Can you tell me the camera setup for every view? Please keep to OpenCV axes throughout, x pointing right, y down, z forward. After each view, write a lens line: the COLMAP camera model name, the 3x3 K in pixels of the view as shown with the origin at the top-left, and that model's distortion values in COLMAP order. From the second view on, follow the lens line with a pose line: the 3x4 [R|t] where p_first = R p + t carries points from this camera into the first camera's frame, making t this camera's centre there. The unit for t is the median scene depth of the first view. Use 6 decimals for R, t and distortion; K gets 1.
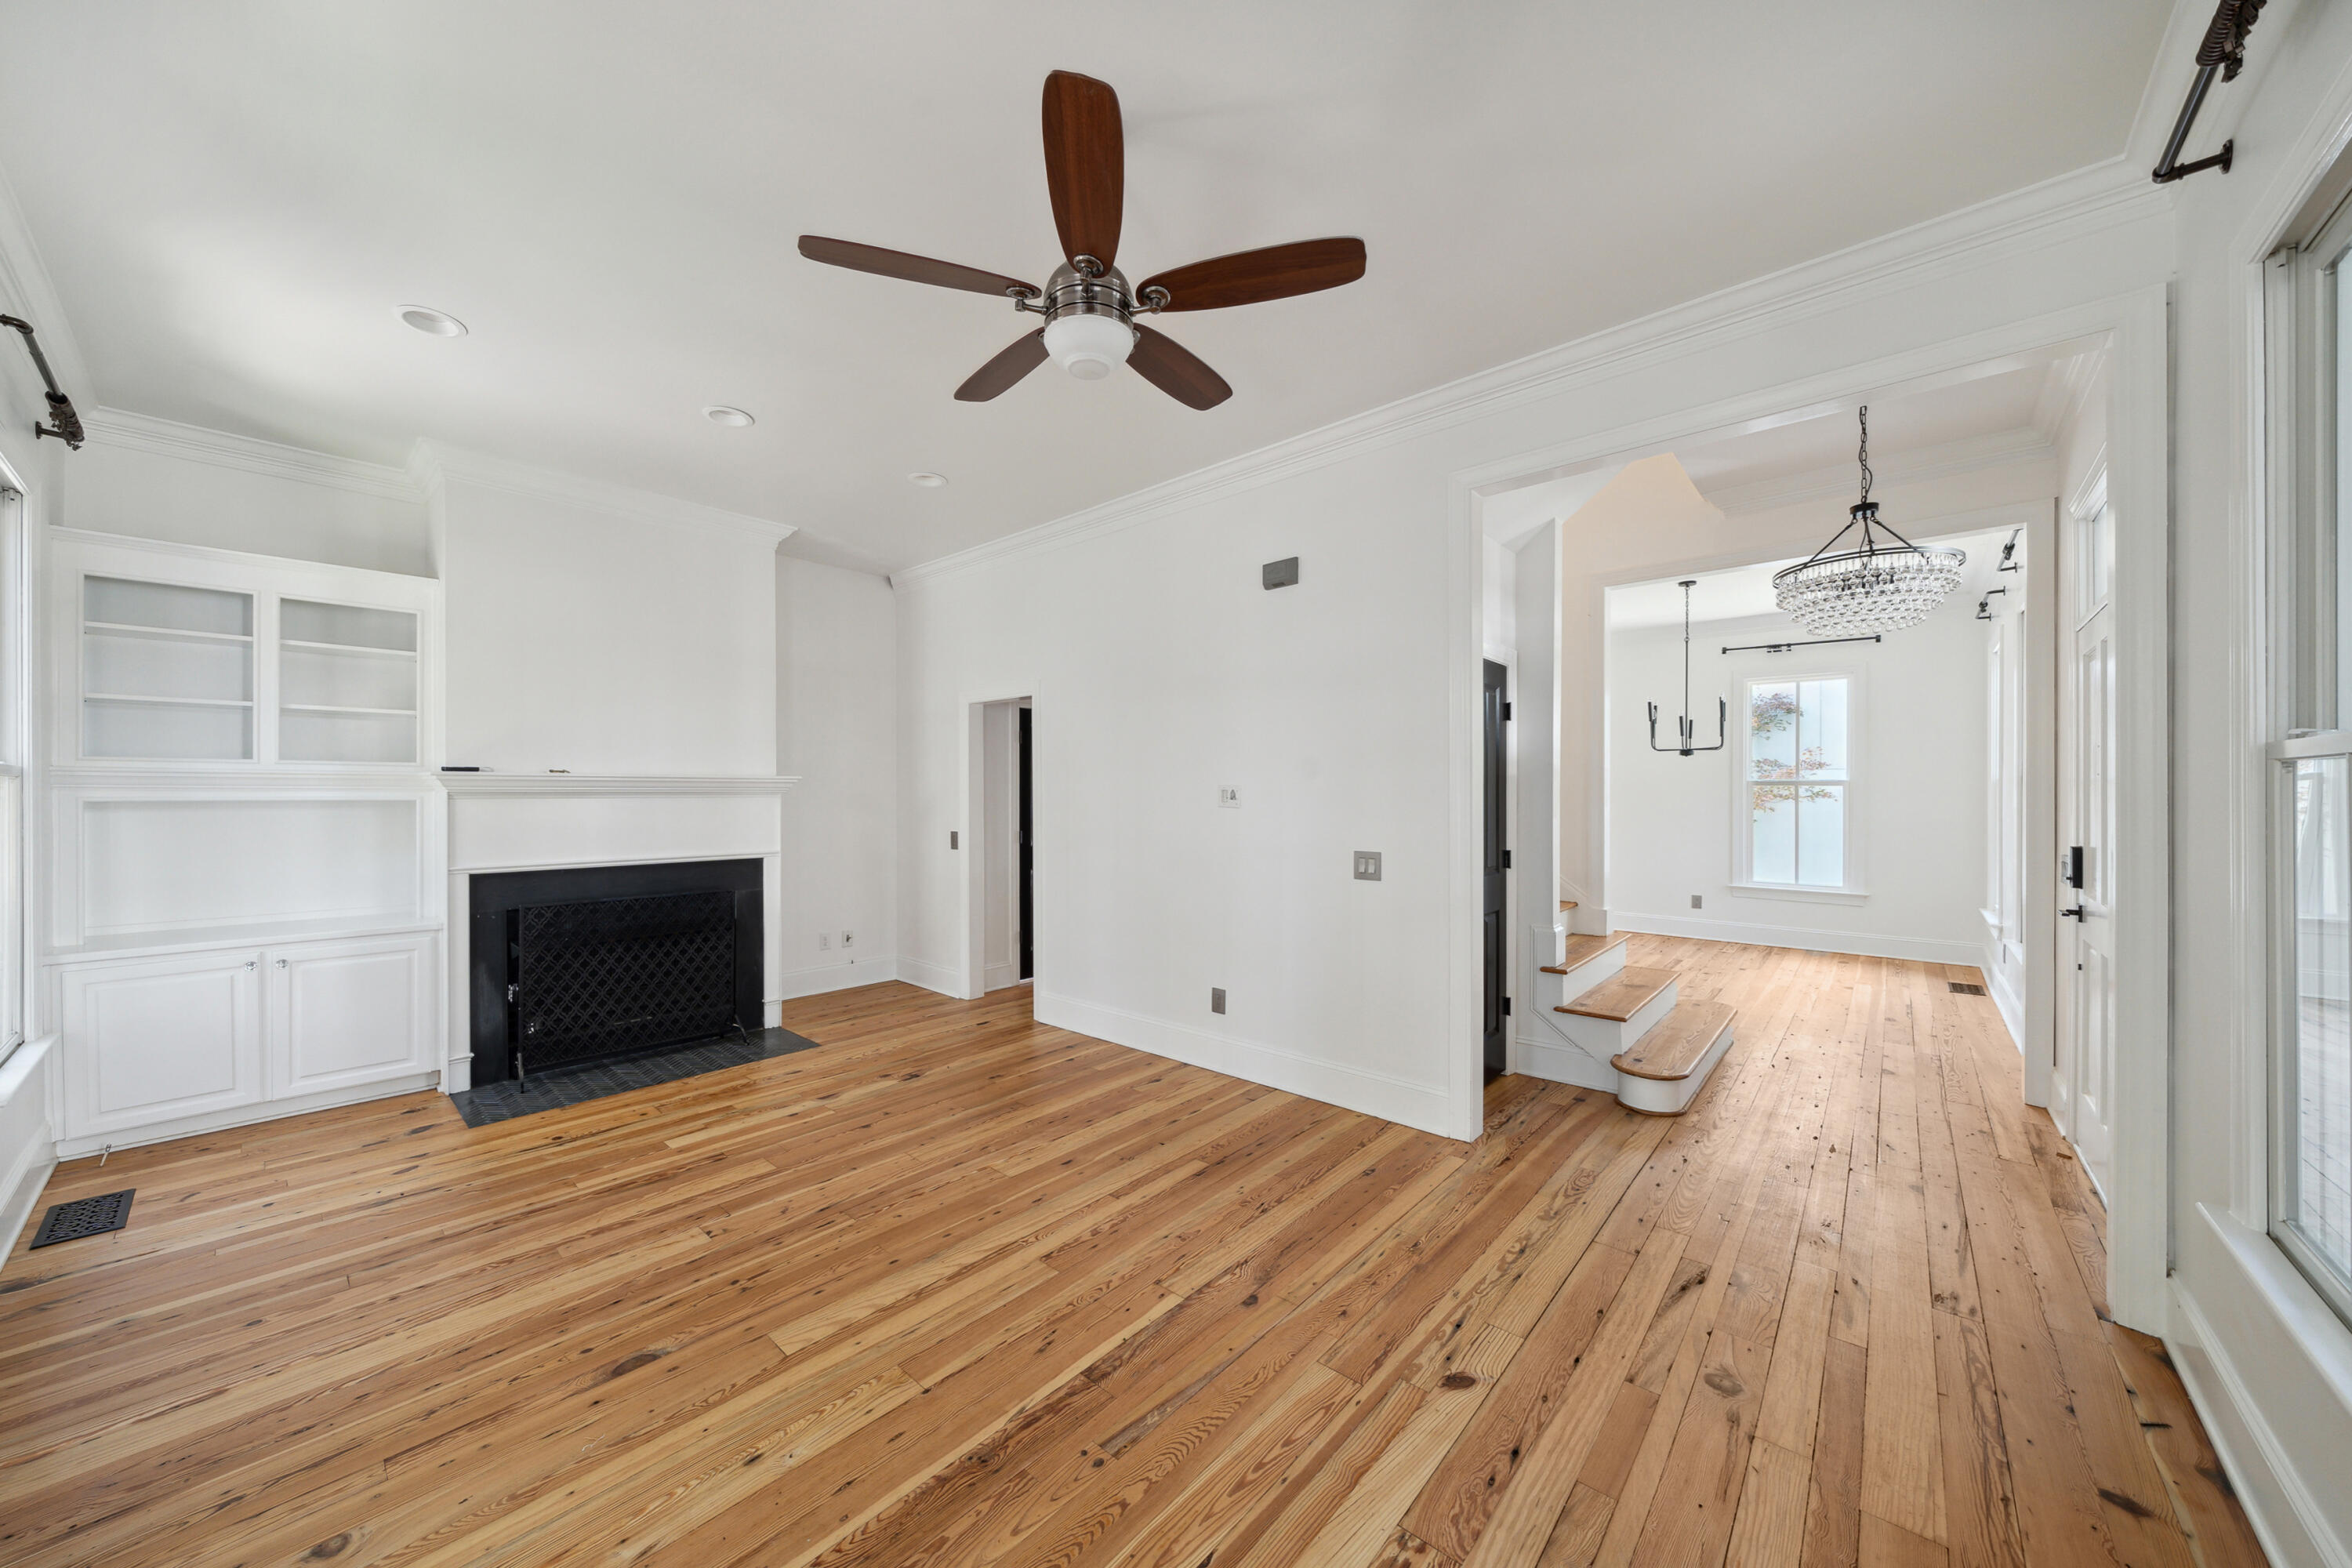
lens RADIAL K [[825.6, 0, 1148.2], [0, 825.6, 793.1], [0, 0, 1]] dist [-0.007612, -0.000256]
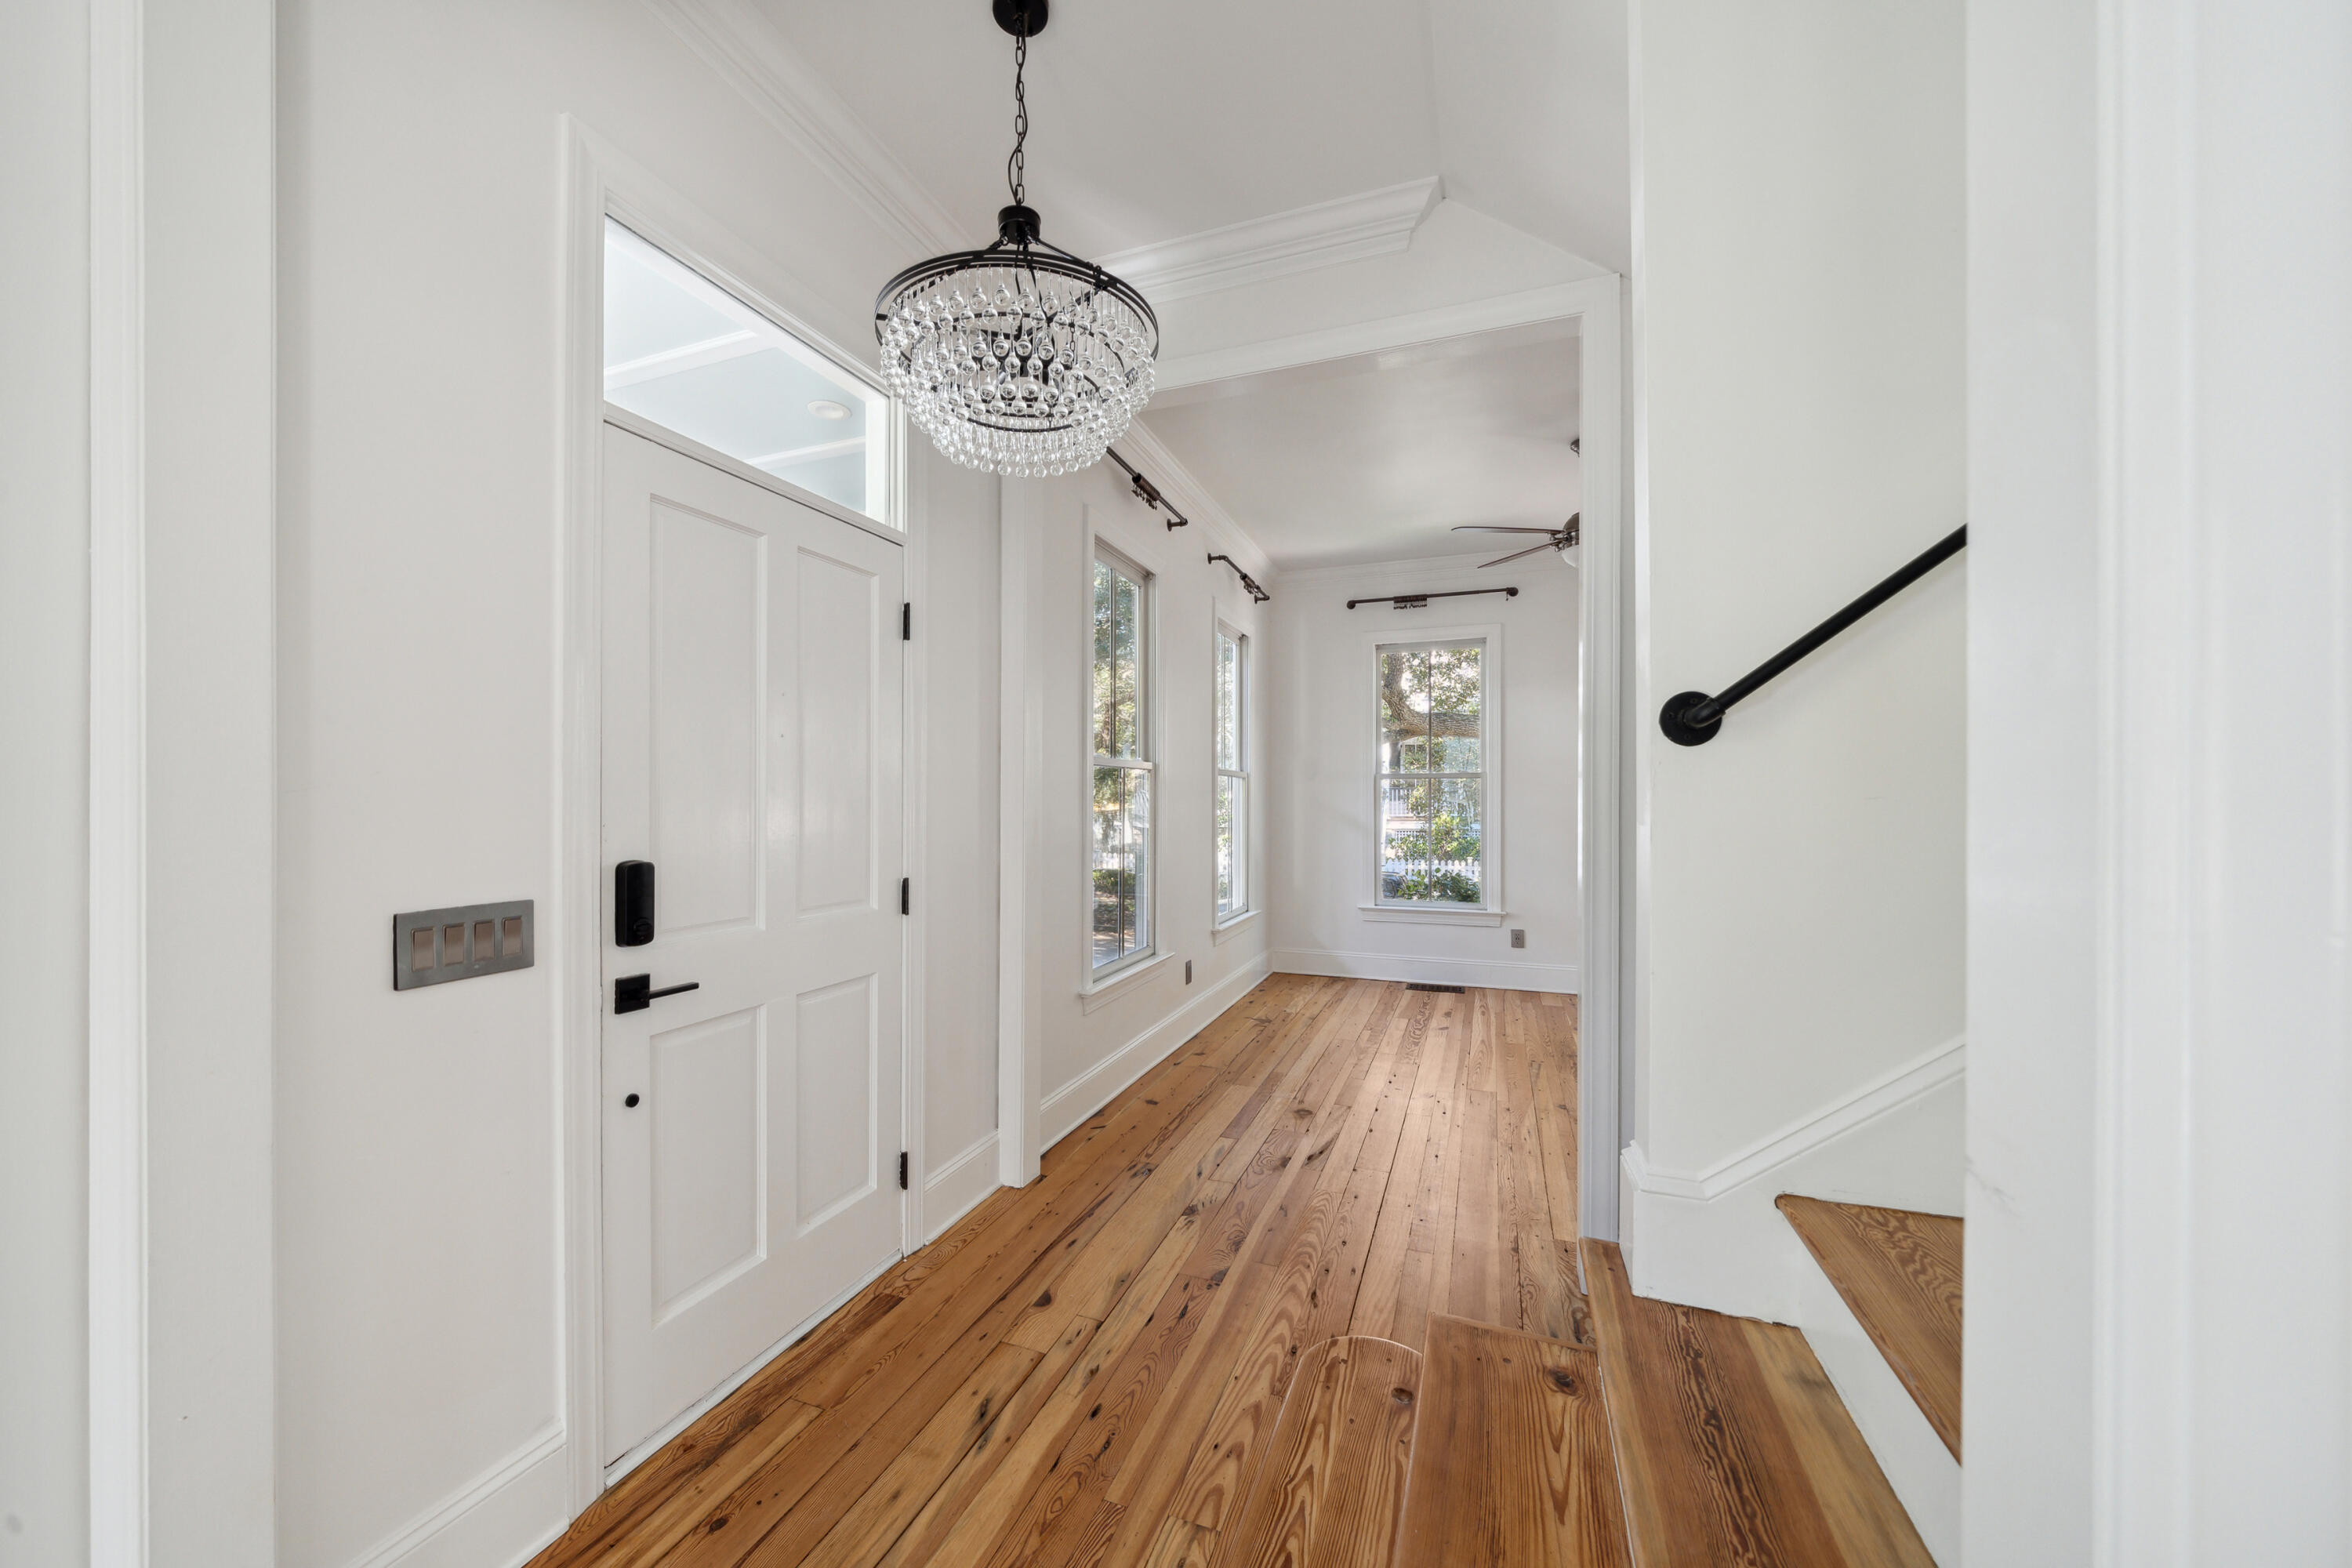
lens RADIAL K [[879.5, 0, 1150.2], [0, 879.5, 790.4], [0, 0, 1]] dist [0.000755, 0.000413]
pose [[-0.932584, -0.003223, -0.360938, 0.973028], [0.000185, 0.999956, -0.009408, 0.024559], [0.360952, -0.008841, -0.932542, 1.521446]]
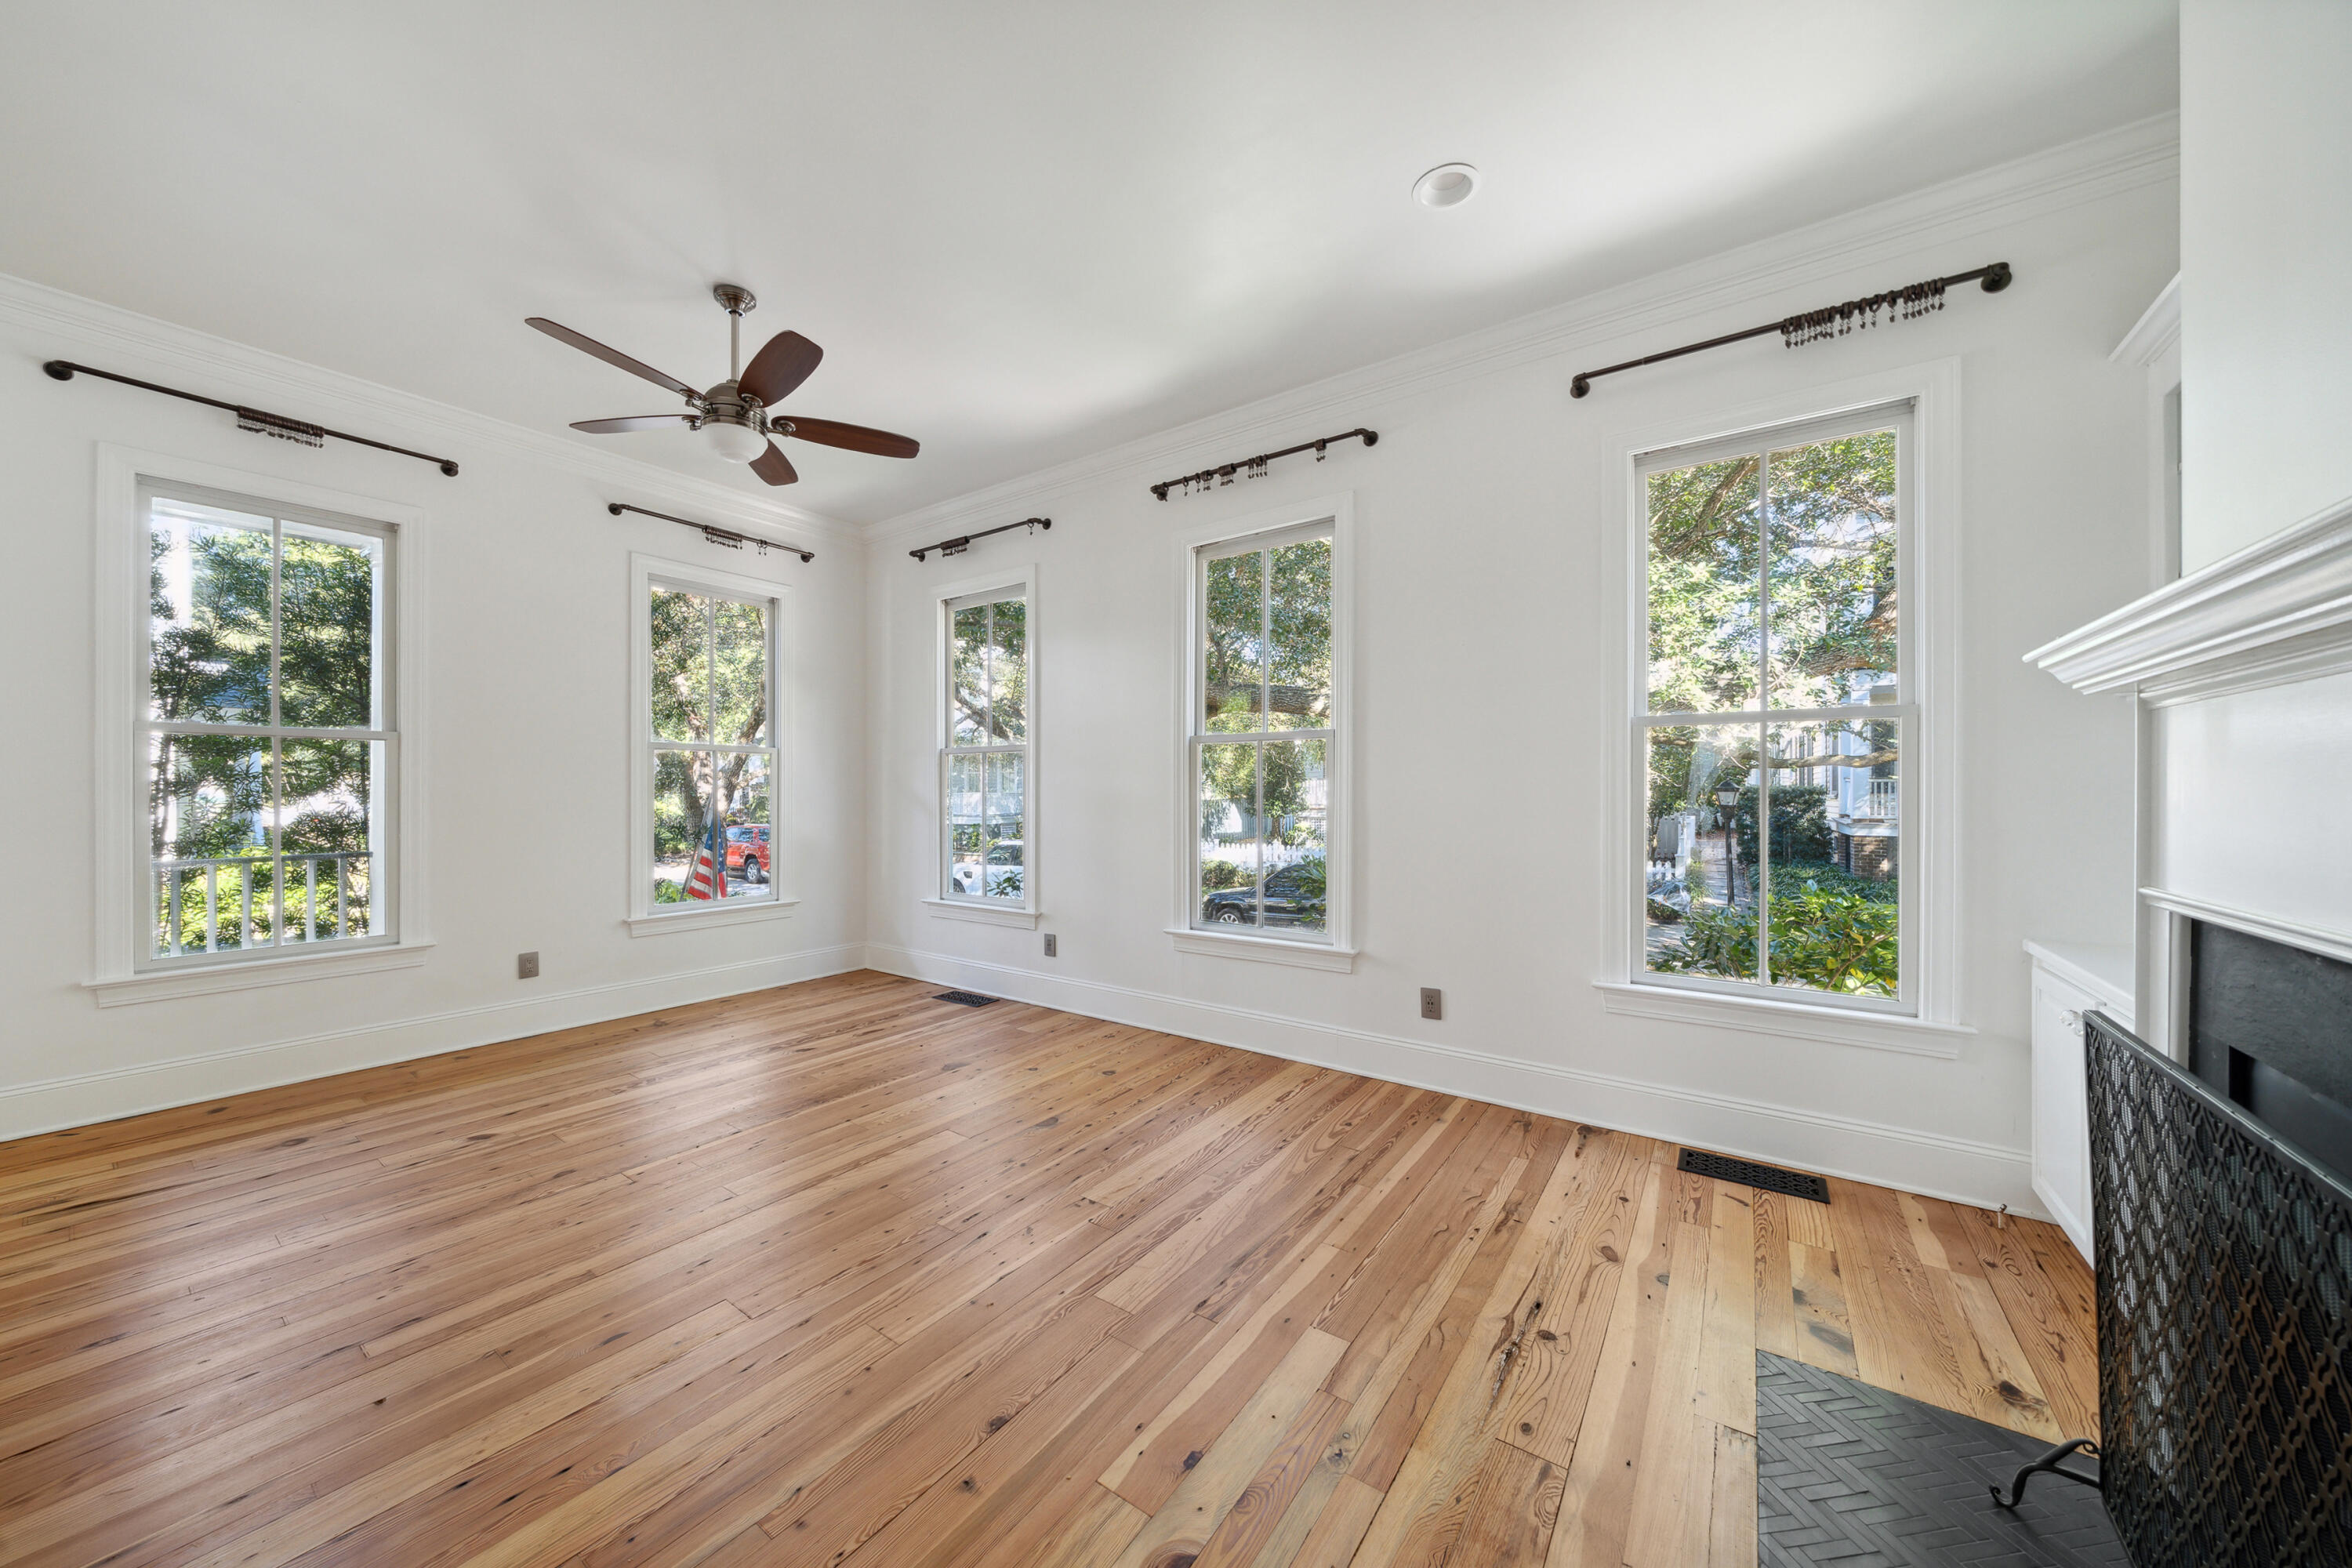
lens RADIAL K [[816.1, 0, 1144.7], [0, 816.1, 792.6], [0, 0, 1]] dist [-0.002502, -0.000170]
pose [[-0.994808, 0.002088, -0.101745, -0.388042], [0.001800, 0.999994, 0.002924, 0.049990], [0.101751, 0.002725, -0.994806, 1.494561]]
